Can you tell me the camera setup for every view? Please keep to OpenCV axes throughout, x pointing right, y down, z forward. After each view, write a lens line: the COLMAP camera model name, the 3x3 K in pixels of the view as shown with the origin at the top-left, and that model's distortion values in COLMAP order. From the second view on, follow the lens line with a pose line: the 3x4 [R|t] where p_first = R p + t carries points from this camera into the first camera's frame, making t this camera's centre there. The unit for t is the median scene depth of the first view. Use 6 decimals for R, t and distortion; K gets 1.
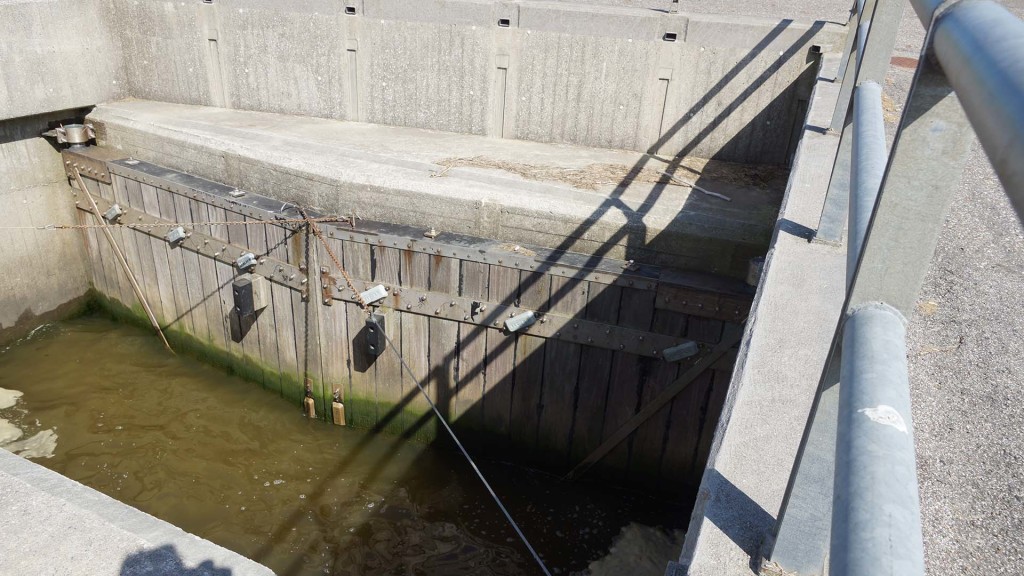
lens RADIAL K [[699.2, 0, 515.5], [0, 699.2, 292.4], [0, 0, 1]] dist [-0.019280, 0.019148]
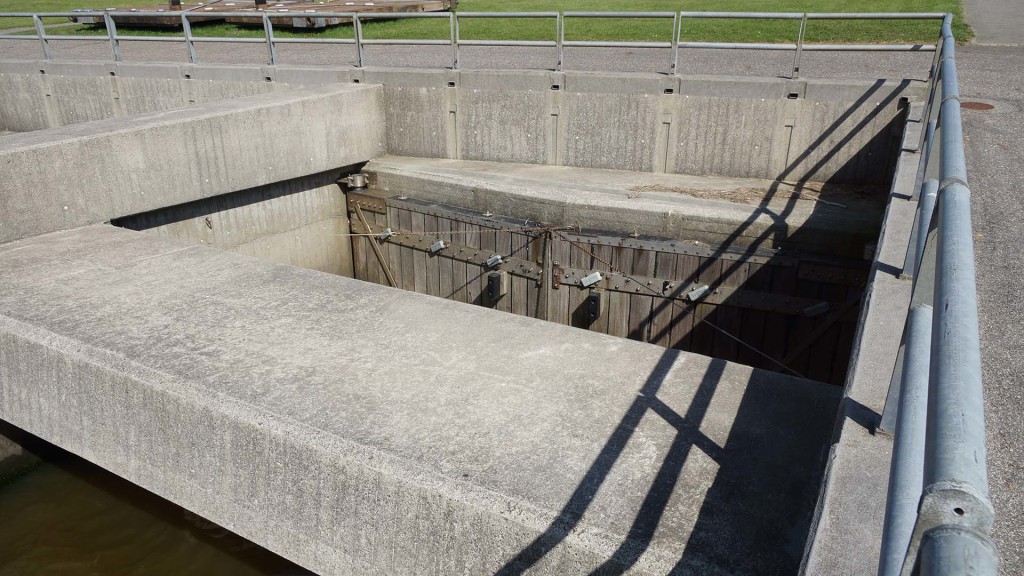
lens RADIAL K [[699.2, 0, 511.1], [0, 699.2, 289.7], [0, 0, 1]] dist [-0.019280, 0.019148]
pose [[0.993215, -0.015311, -0.115279, -0.184657], [0.006007, 0.996727, -0.080619, 0.128823], [0.116136, 0.079380, 0.990056, -0.414799]]
